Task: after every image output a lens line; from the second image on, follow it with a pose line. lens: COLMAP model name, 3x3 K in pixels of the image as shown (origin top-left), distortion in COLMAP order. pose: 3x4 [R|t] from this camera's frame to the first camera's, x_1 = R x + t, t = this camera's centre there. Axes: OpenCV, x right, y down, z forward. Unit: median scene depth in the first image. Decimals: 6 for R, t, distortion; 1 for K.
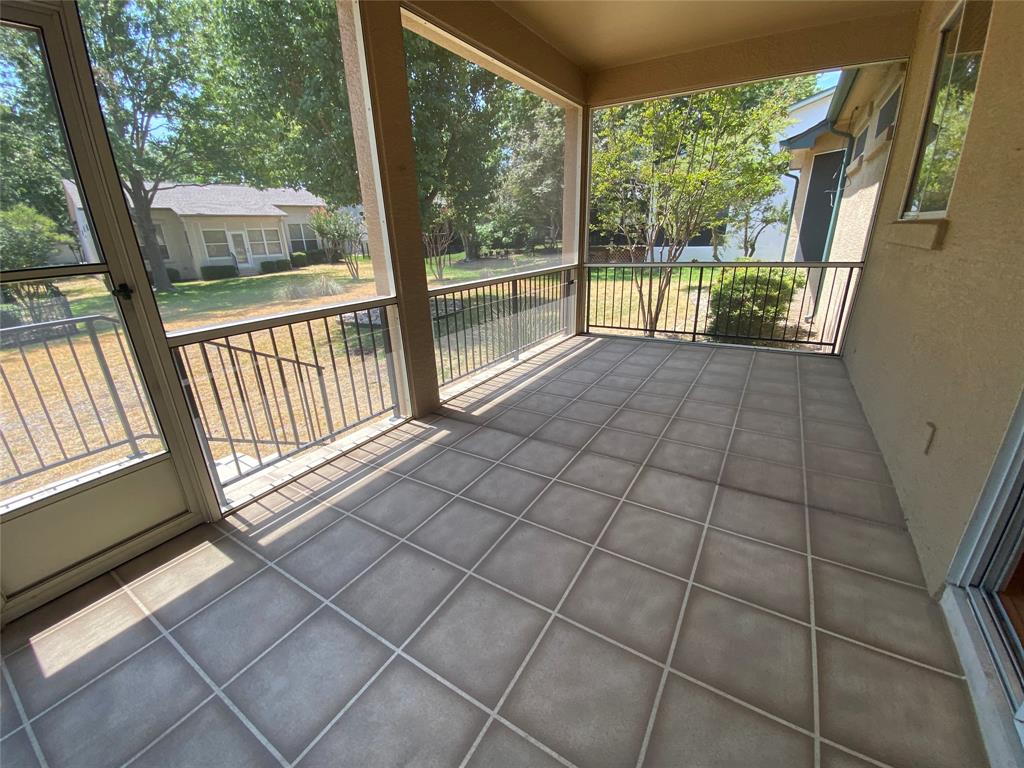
lens RADIAL K [[415.6, 0, 511.3], [0, 415.6, 386.9], [0, 0, 1]] dist [0.012681, -0.014410]
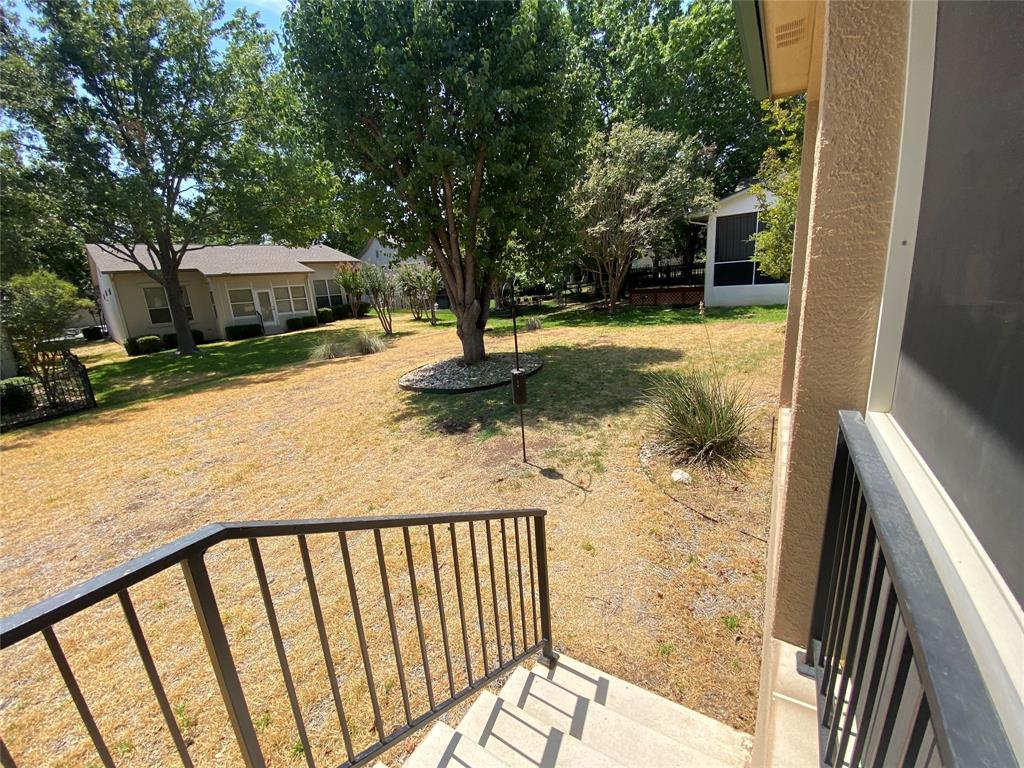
lens RADIAL K [[420.3, 0, 507.2], [0, 420.3, 385.5], [0, 0, 1]] dist [0.022496, -0.015258]
pose [[0.998957, -0.037547, -0.025980, -0.088456], [0.034461, 0.993285, -0.110439, -0.027821], [0.029952, 0.109429, 0.993543, 0.074914]]
